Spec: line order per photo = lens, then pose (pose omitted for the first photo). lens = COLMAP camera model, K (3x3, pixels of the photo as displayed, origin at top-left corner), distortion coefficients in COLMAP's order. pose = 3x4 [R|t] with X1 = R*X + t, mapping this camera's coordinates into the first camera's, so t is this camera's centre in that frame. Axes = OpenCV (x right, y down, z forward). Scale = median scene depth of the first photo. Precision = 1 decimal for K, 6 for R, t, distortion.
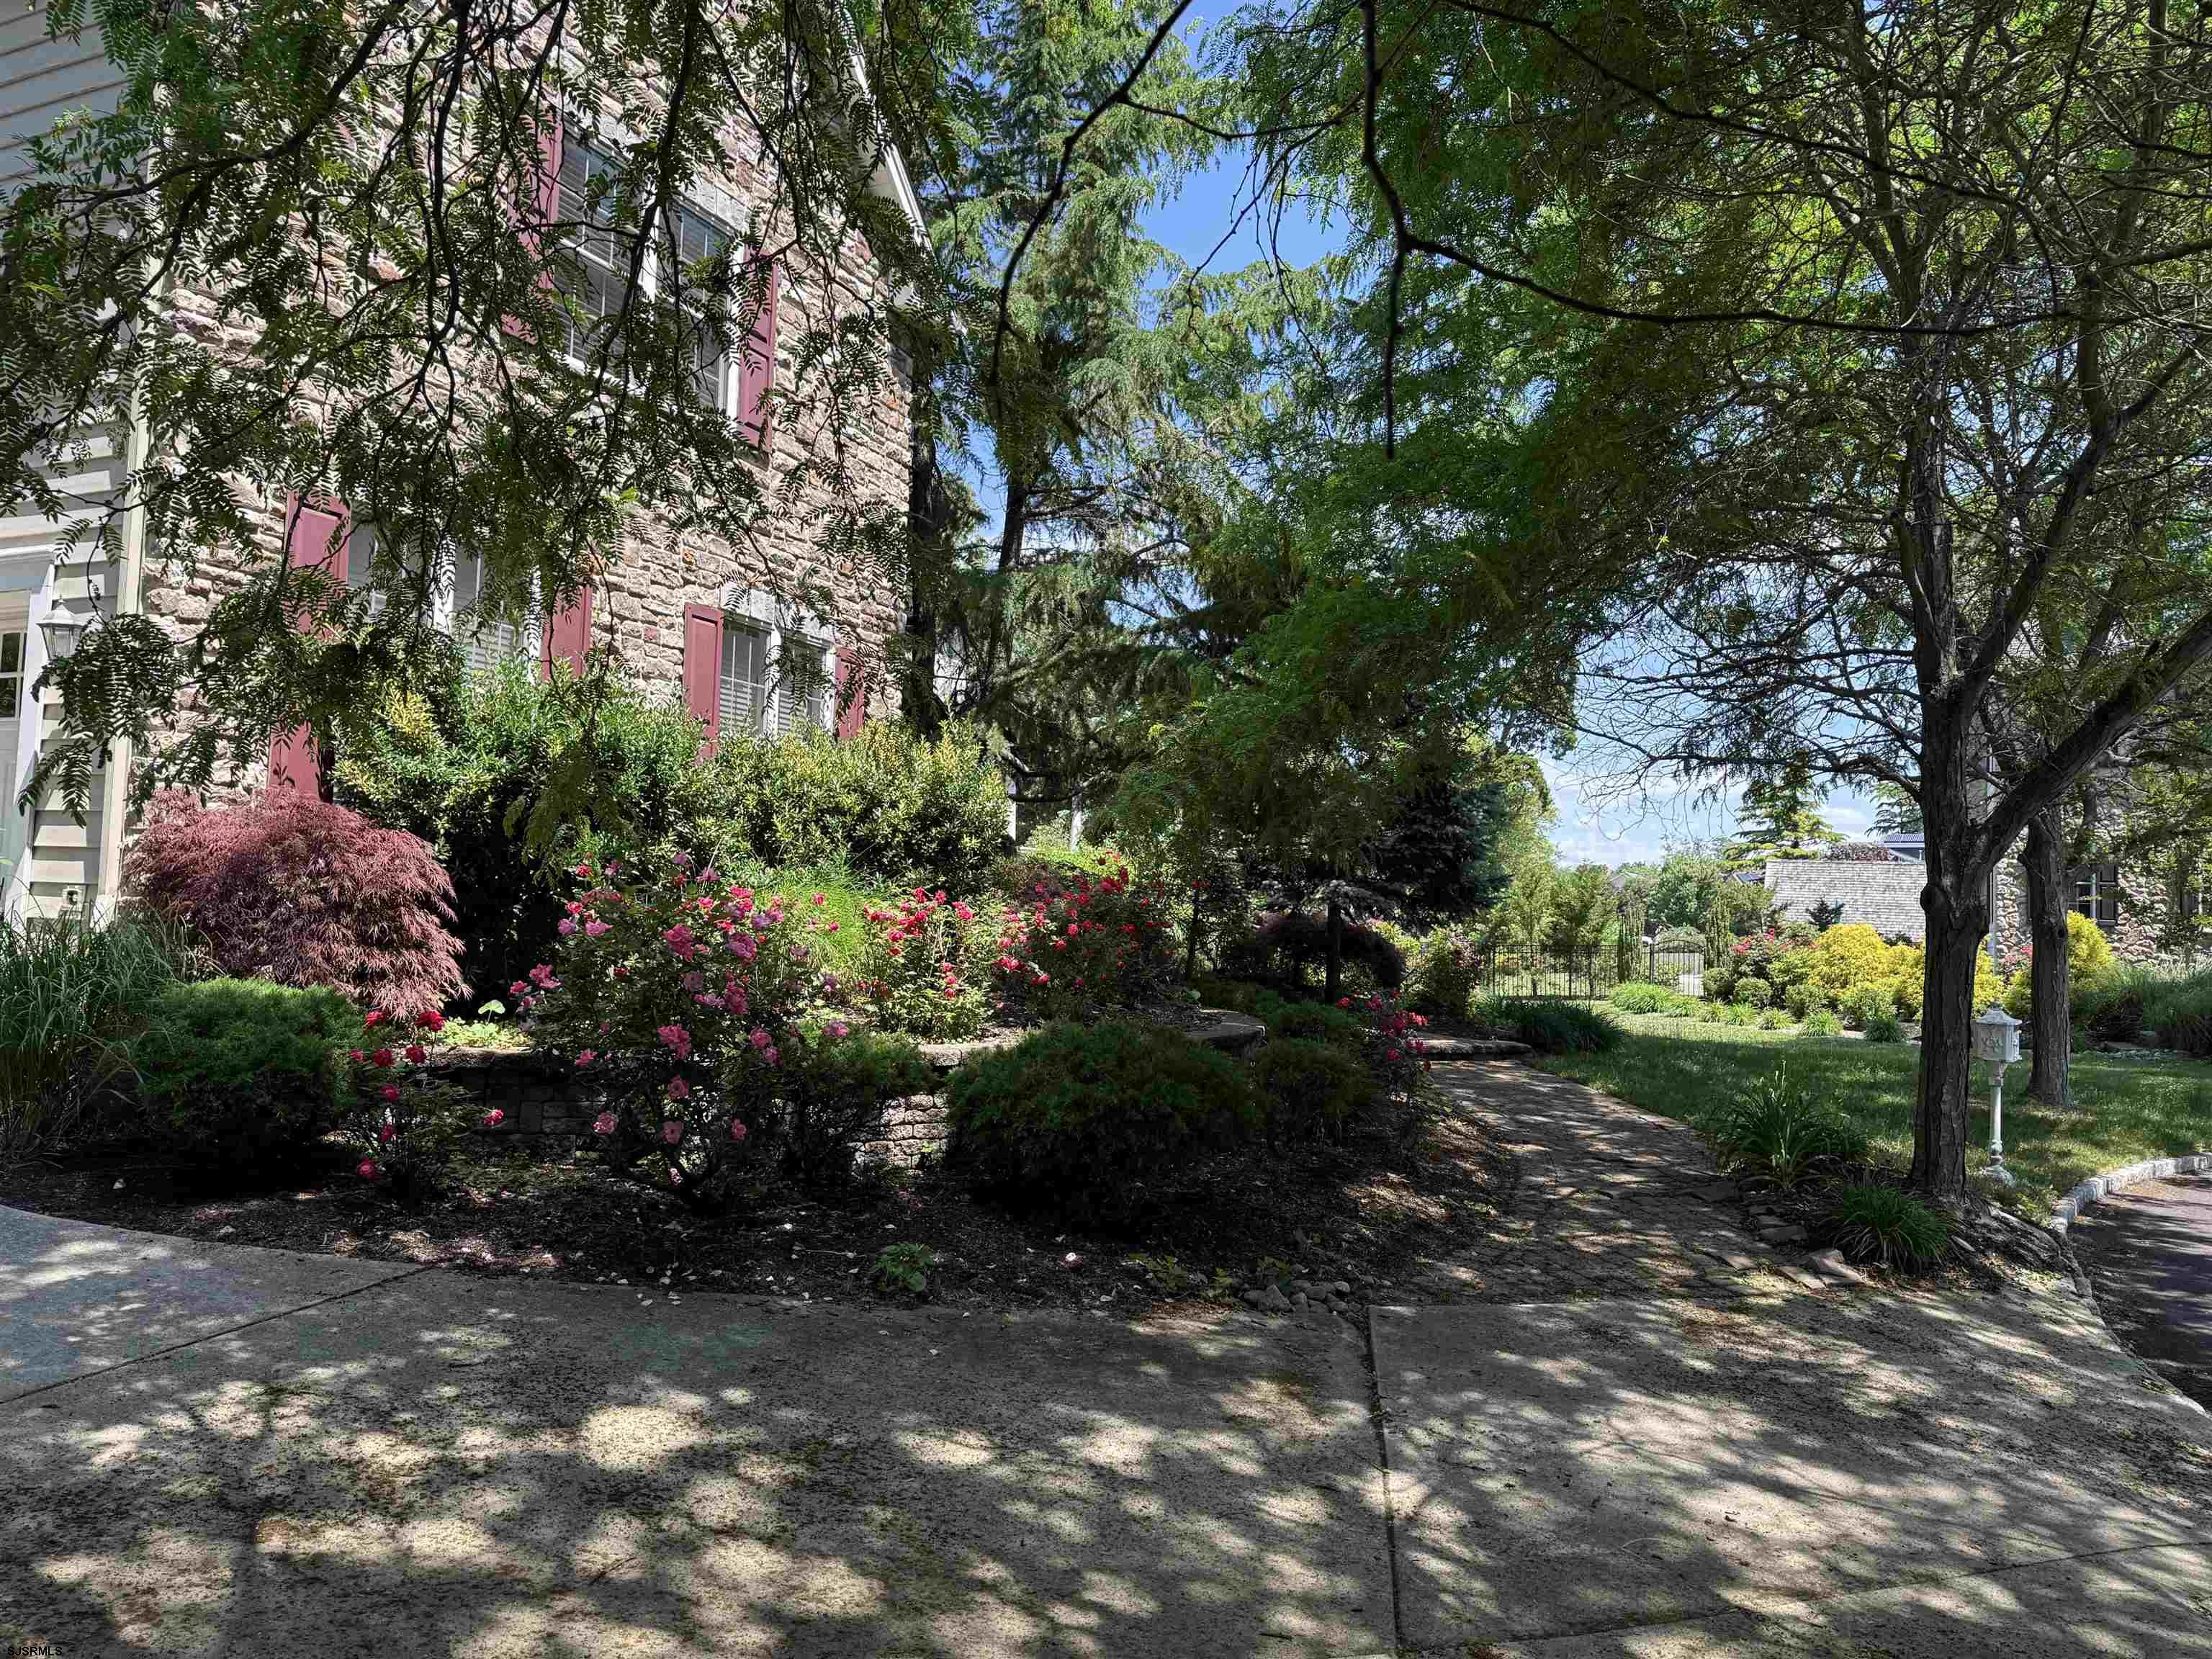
lens RADIAL K [[1553.2, 0, 1106.0], [0, 1553.2, 829.5], [0, 0, 1]] dist [0.099046, -0.127360]
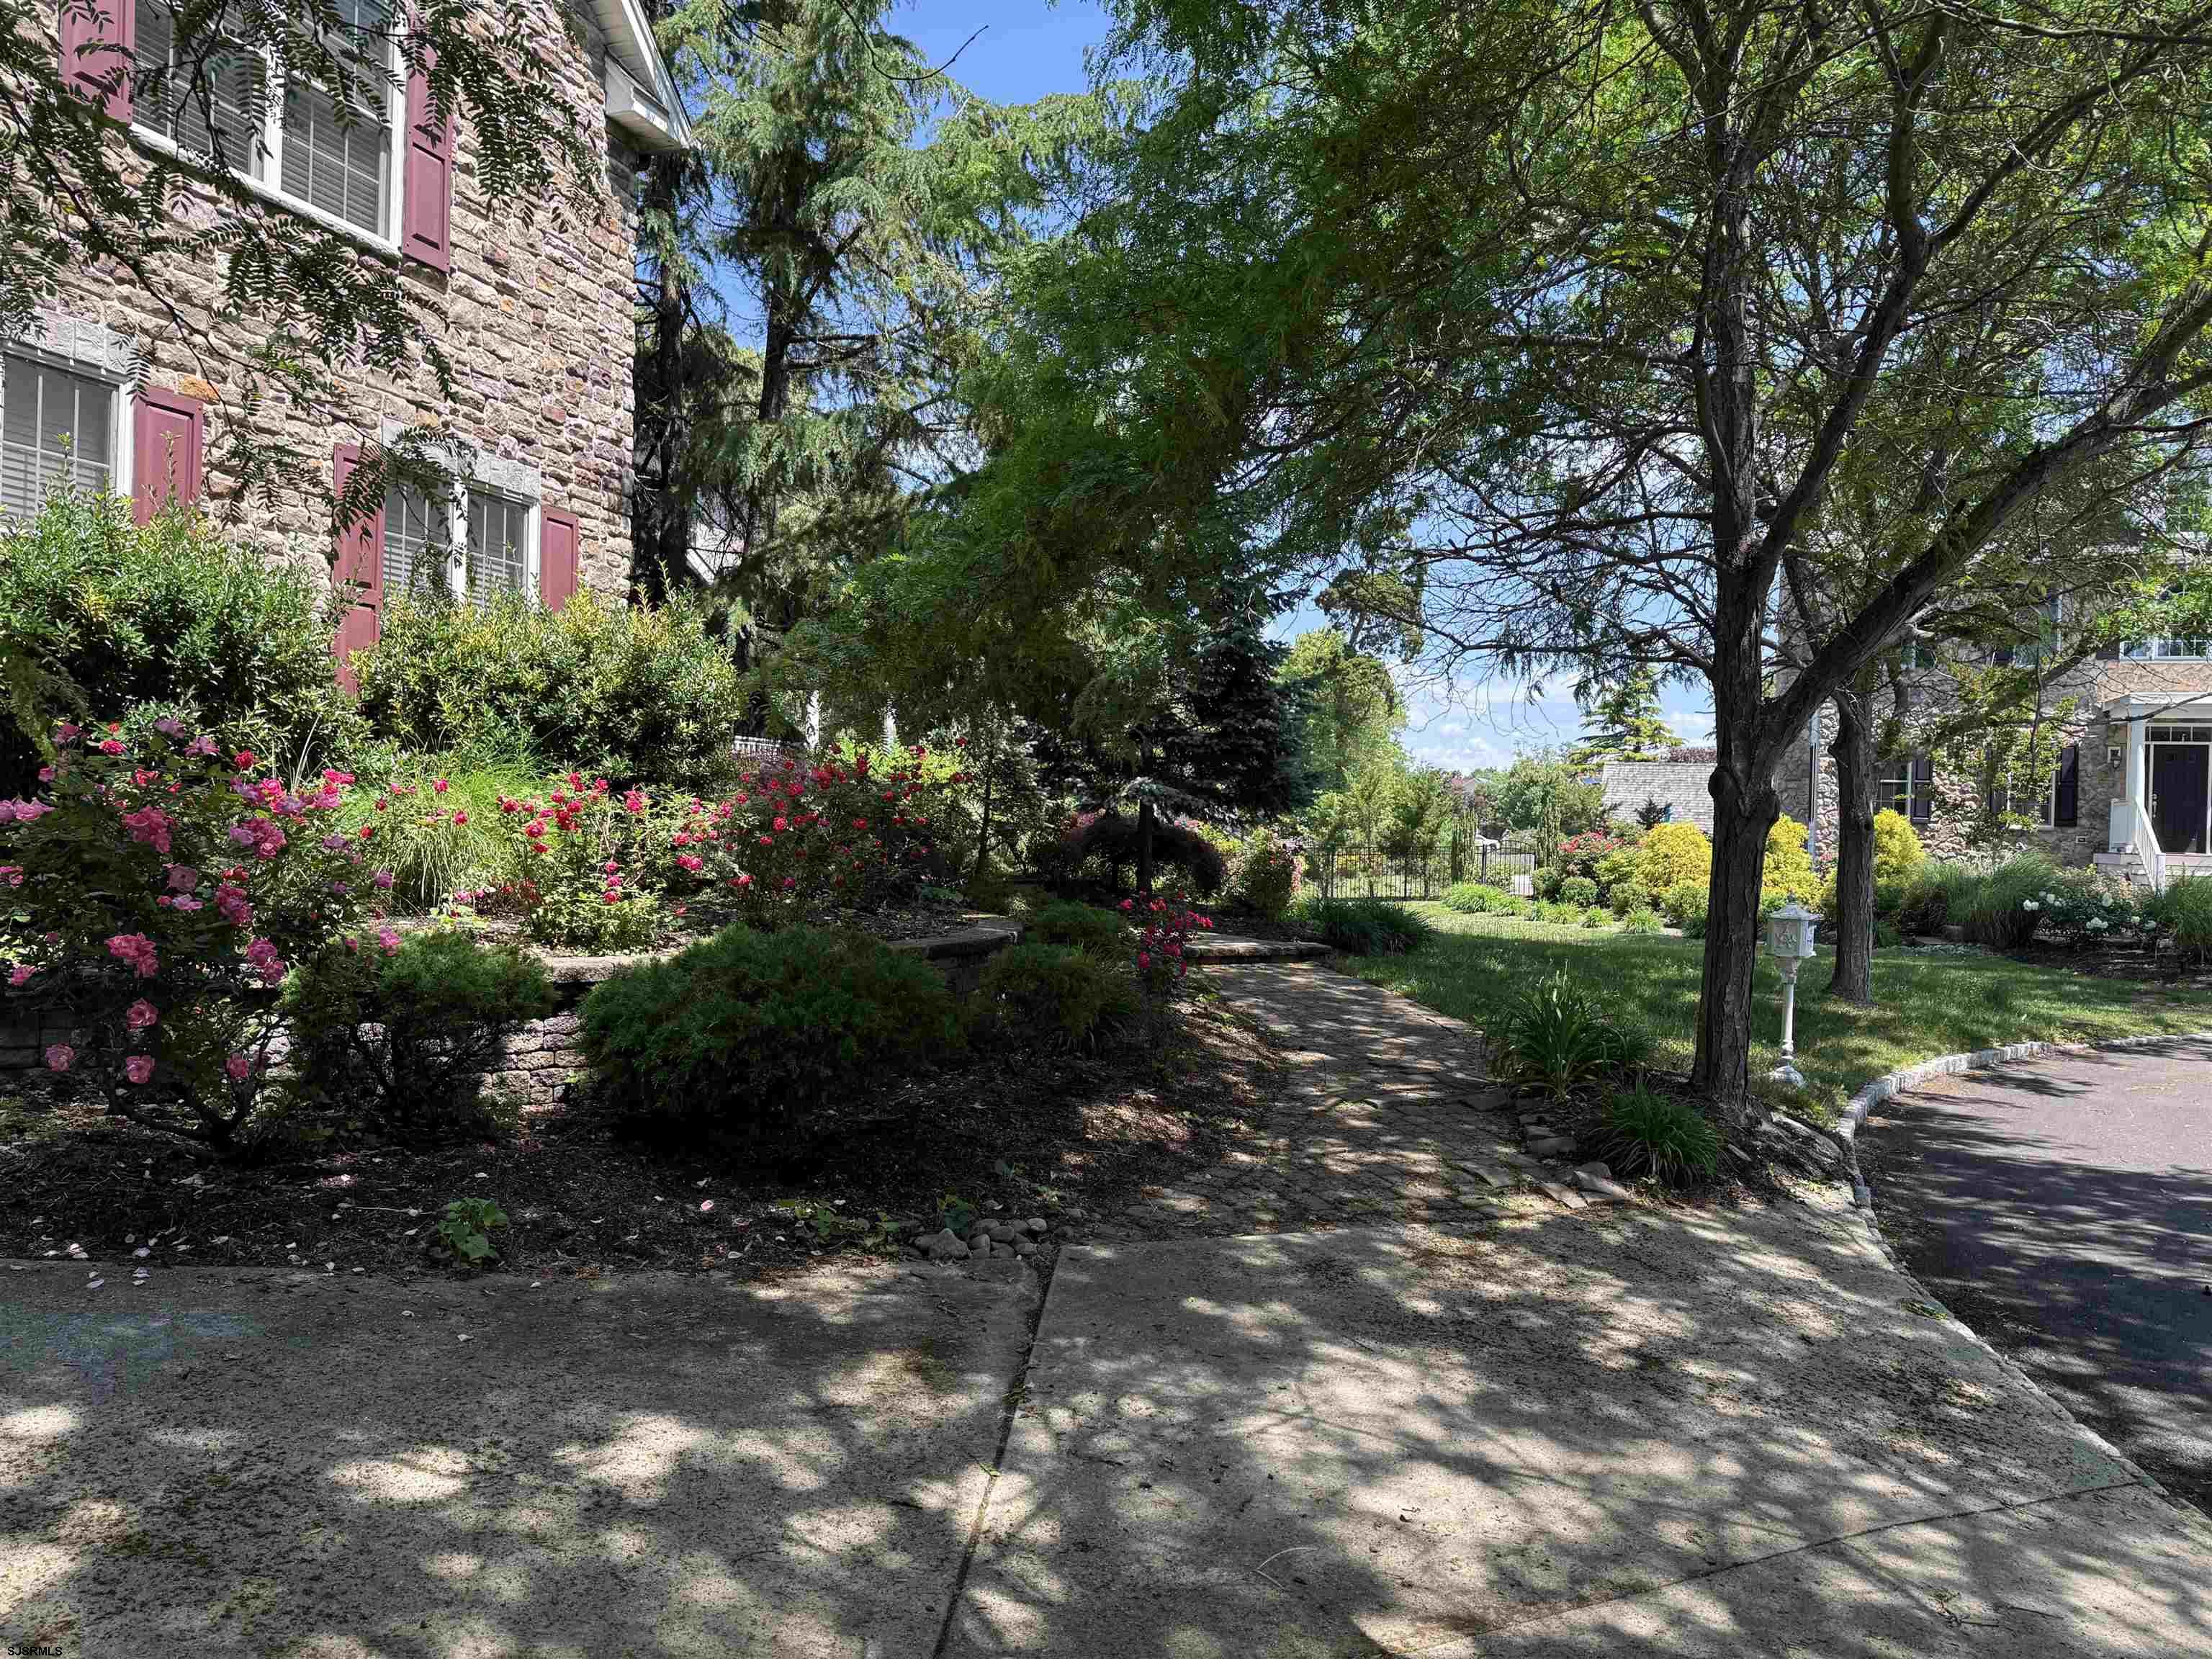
lens RADIAL K [[1529.3, 0, 1098.4], [0, 1529.3, 850.9], [0, 0, 1]] dist [0.166942, -0.313982]
pose [[0.997188, -0.004848, 0.074789, 0.110307], [-0.000640, 0.997319, 0.073177, 0.019158], [-0.074944, -0.073019, 0.994511, 0.144009]]
